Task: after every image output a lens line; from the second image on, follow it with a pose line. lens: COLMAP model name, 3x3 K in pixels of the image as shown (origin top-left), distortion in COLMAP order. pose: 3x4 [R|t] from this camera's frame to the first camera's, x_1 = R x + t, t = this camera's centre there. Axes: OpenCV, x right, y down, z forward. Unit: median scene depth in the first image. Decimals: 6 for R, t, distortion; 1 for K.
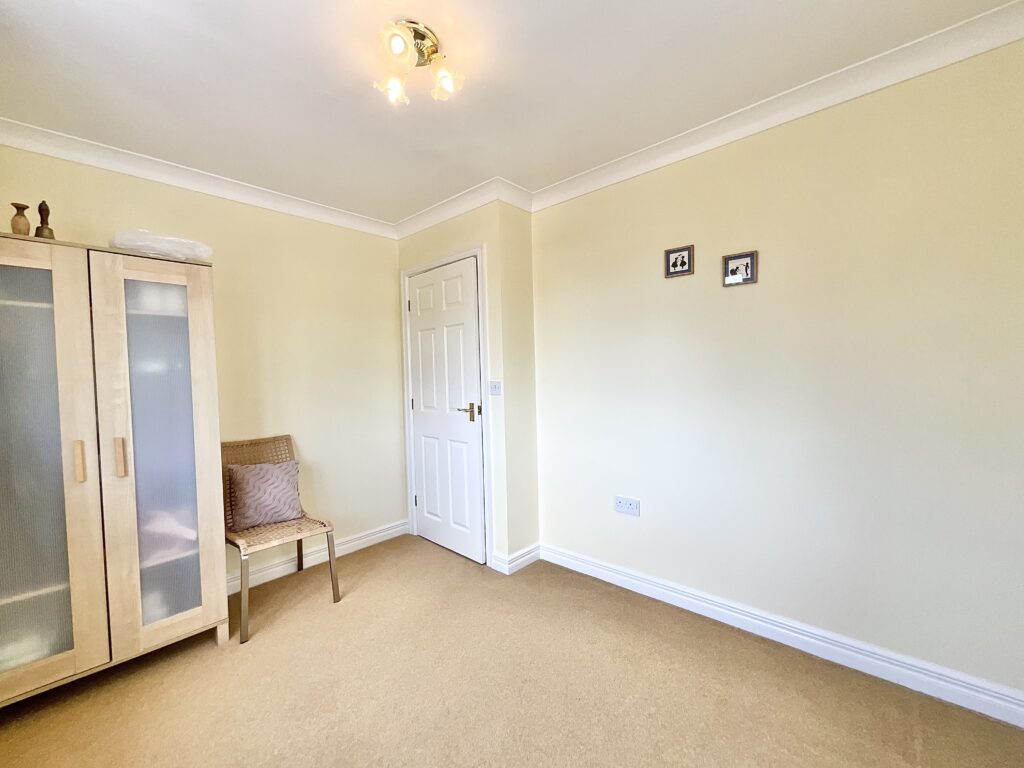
lens RADIAL K [[416.3, 0, 513.4], [0, 416.3, 386.4], [0, 0, 1]] dist [0.001657, 0.001286]
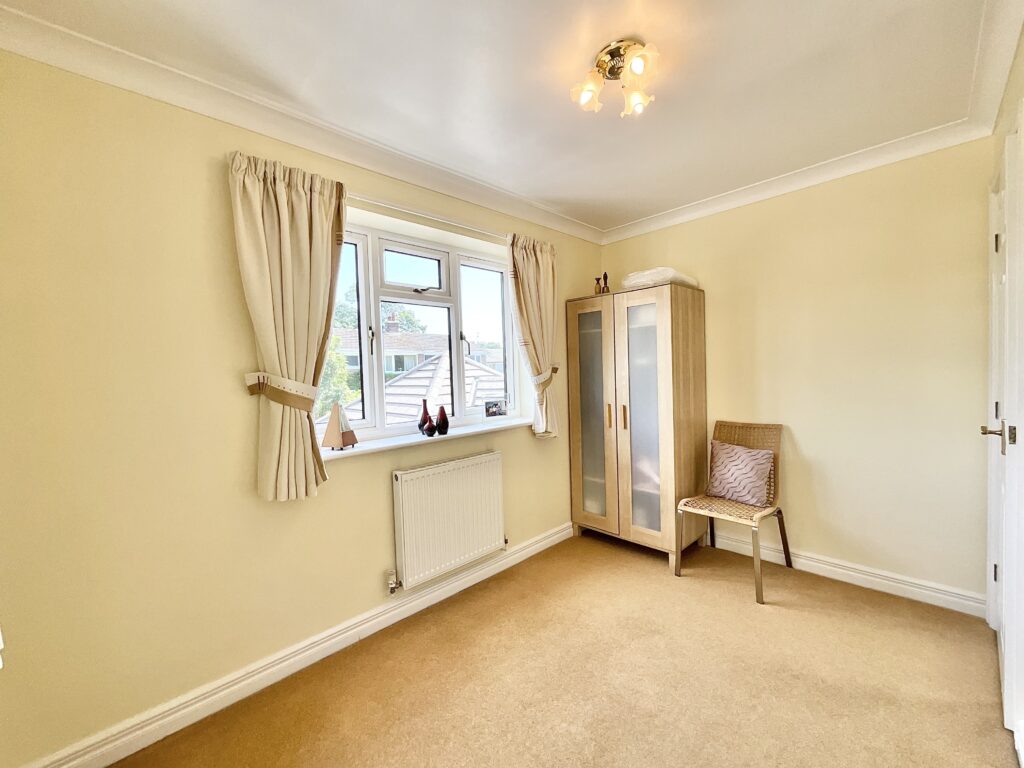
lens RADIAL K [[416.3, 0, 512.0], [0, 416.3, 388.0], [0, 0, 1]] dist [0.001657, 0.001286]
pose [[-0.043046, 0.067697, -0.996777, 0.634542], [0.001287, 0.997705, 0.067705, -0.051534], [0.999072, 0.001632, -0.043034, 0.567723]]
